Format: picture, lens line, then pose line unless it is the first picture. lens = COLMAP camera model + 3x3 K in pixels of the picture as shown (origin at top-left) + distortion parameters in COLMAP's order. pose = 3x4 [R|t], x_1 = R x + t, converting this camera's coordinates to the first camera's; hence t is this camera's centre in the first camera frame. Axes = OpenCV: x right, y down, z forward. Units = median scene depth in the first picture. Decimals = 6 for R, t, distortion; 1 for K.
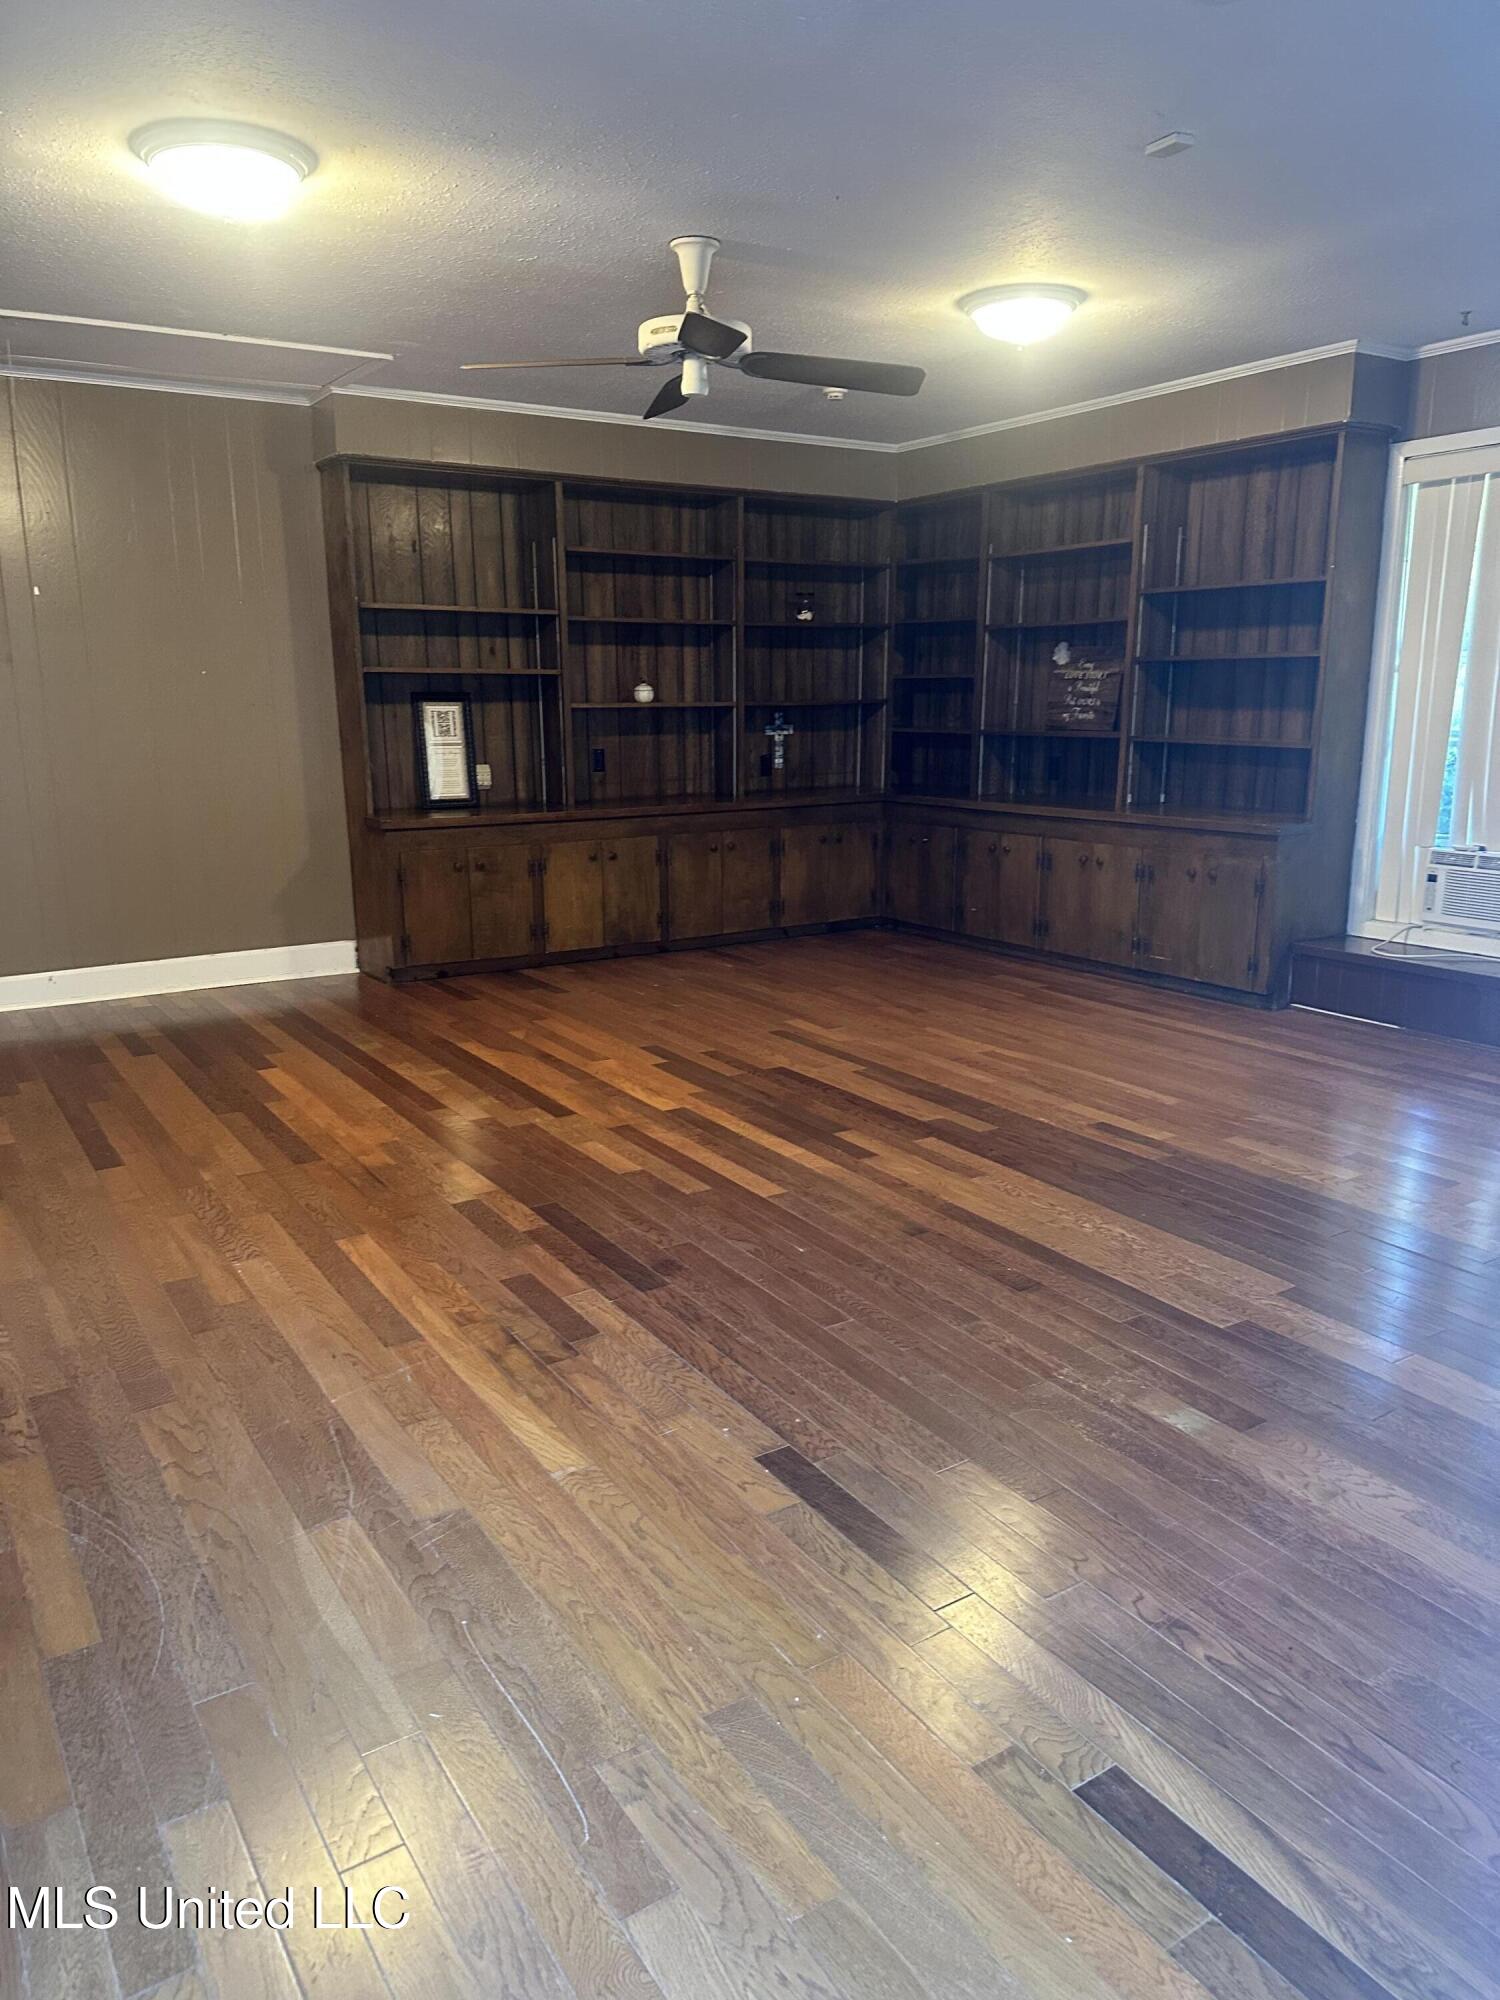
lens RADIAL K [[1388.0, 0, 740.6], [0, 1388.0, 1006.8], [0, 0, 1]] dist [0.154393, -0.326073]
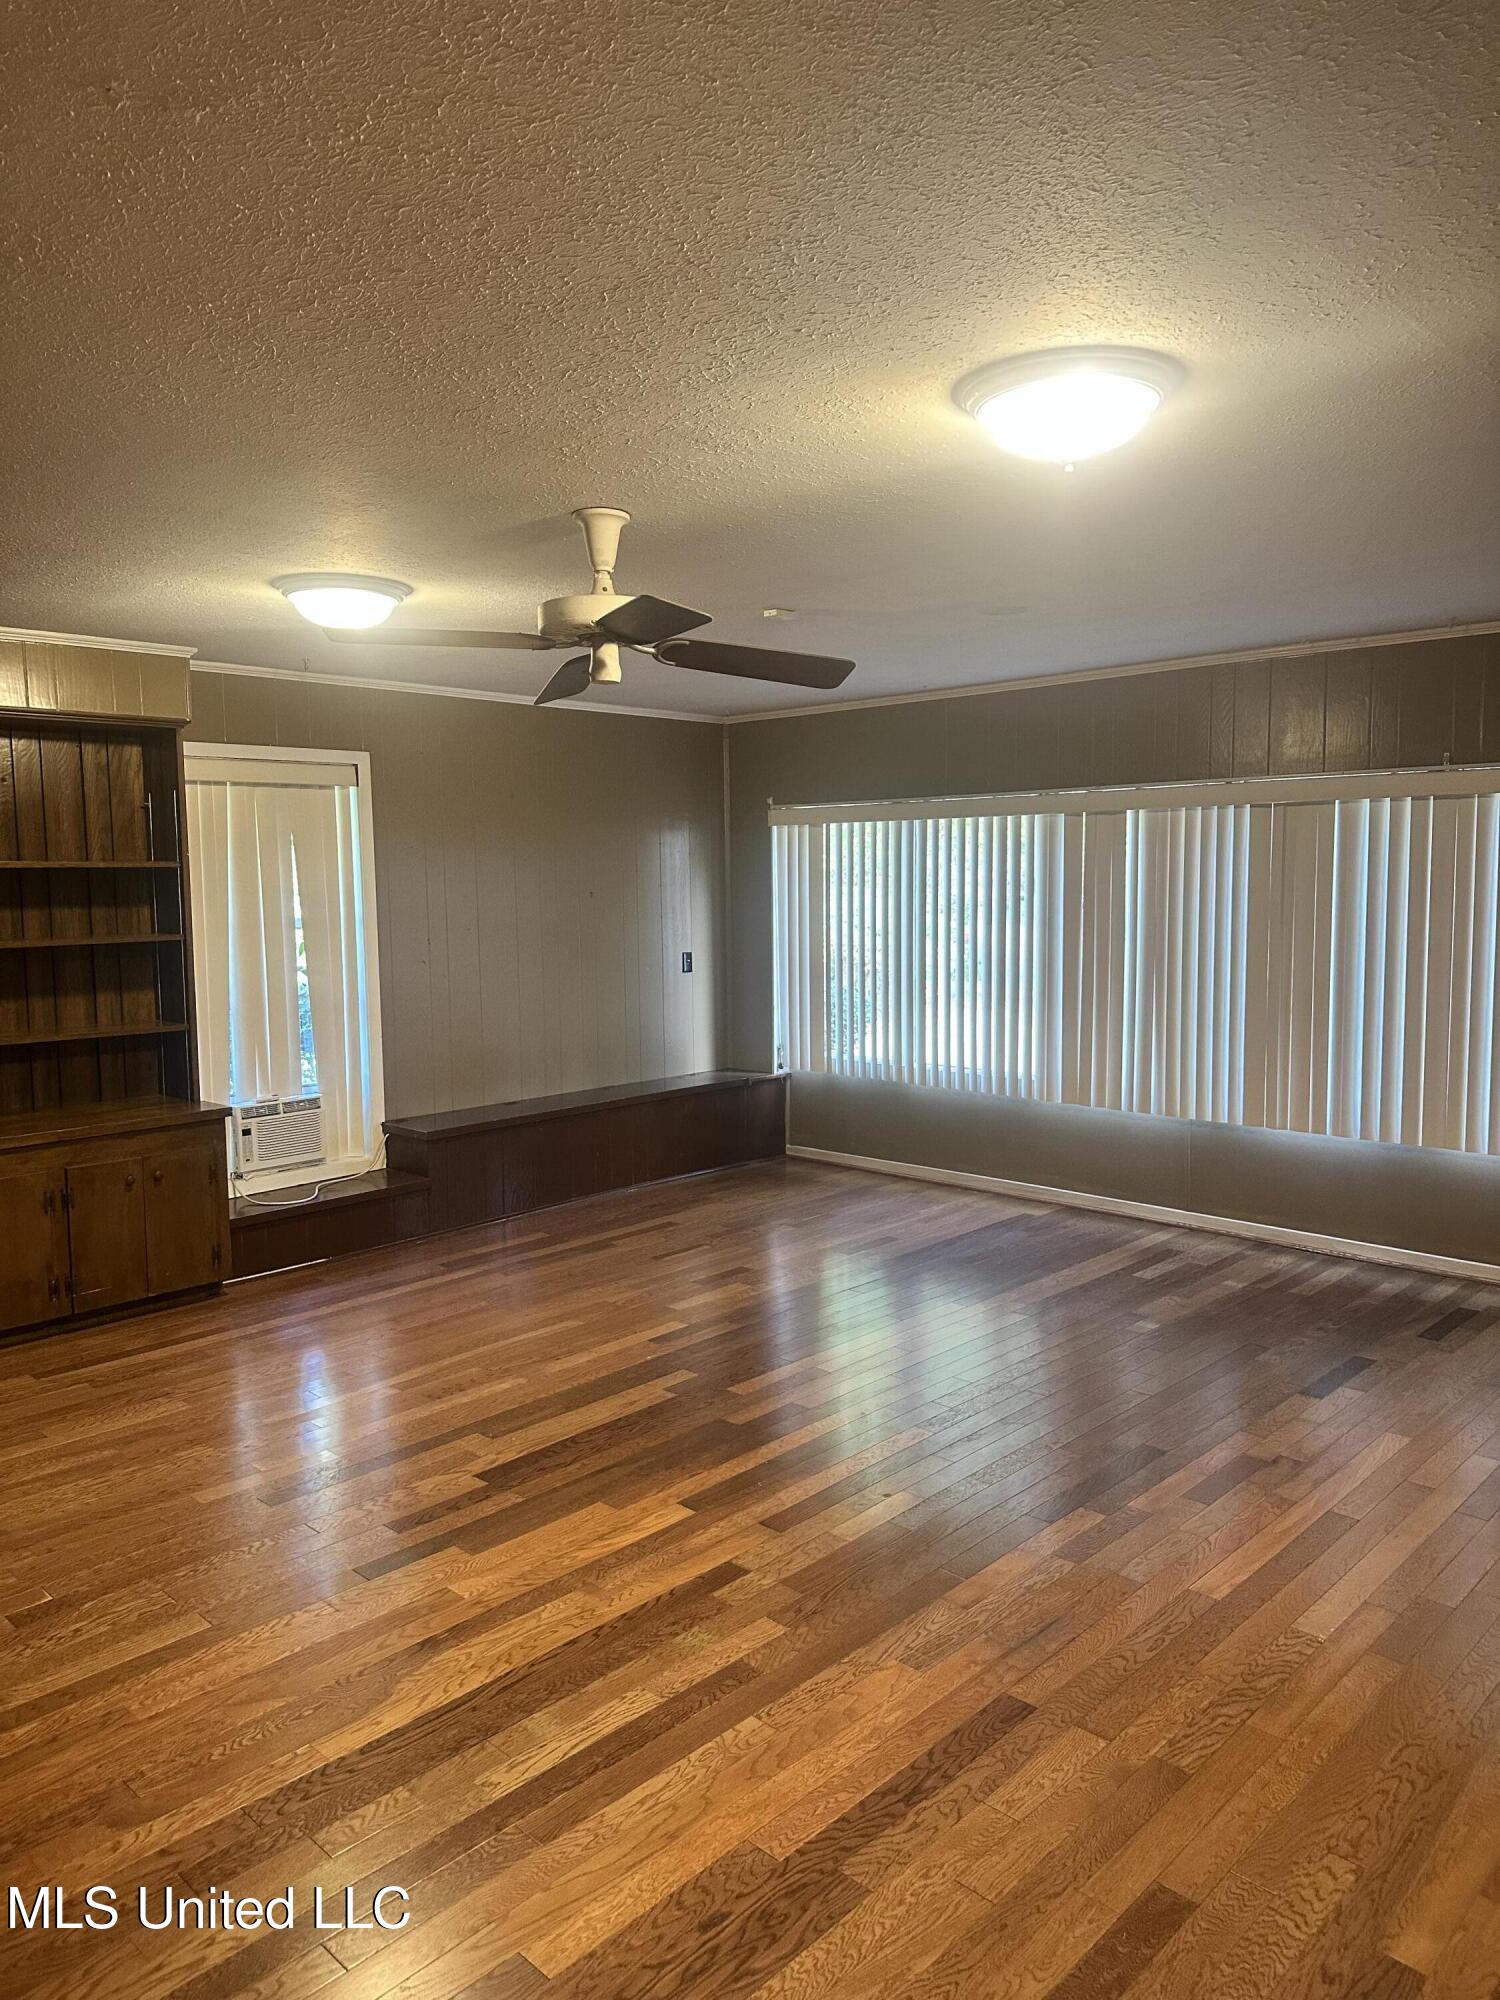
lens RADIAL K [[1388.0, 0, 740.6], [0, 1388.0, 1006.8], [0, 0, 1]] dist [0.154393, -0.326073]
pose [[-0.234944, -0.084776, 0.968305, -0.799309], [0.228524, 0.963448, 0.139799, -0.305904], [-0.944764, 0.254126, -0.206983, 1.024134]]
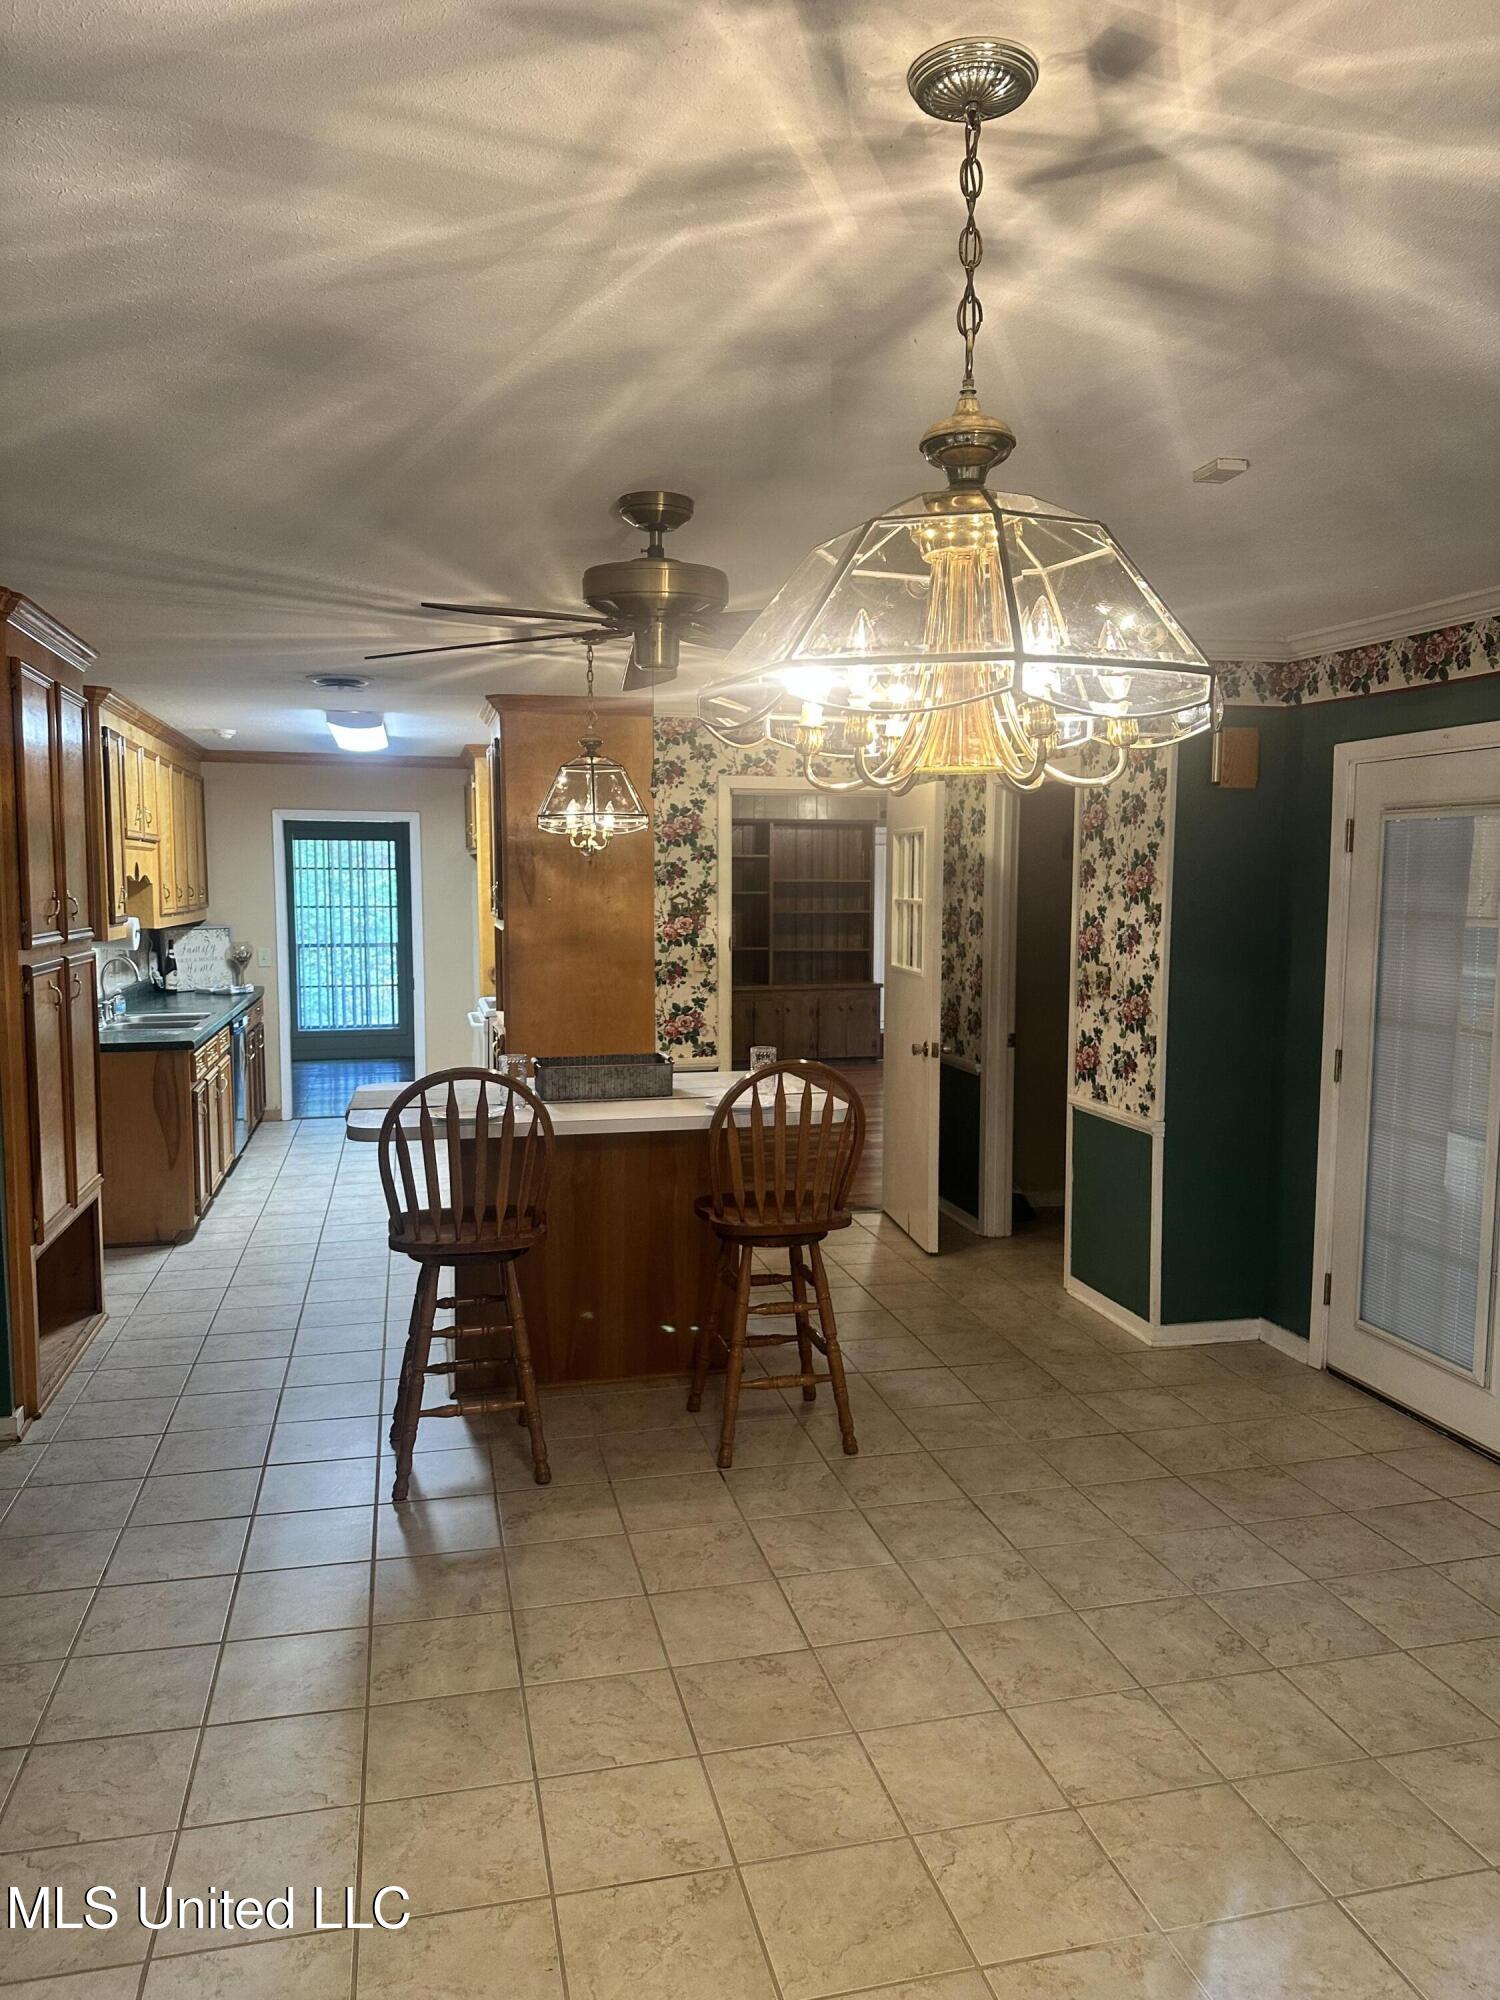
lens RADIAL K [[1388.0, 0, 740.6], [0, 1388.0, 1006.8], [0, 0, 1]] dist [0.154393, -0.326073]
pose [[0.329748, -0.079755, 0.940694, -2.277587], [0.208345, 0.978005, 0.009886, -0.196350], [-0.920792, 0.192730, 0.339112, 0.531333]]
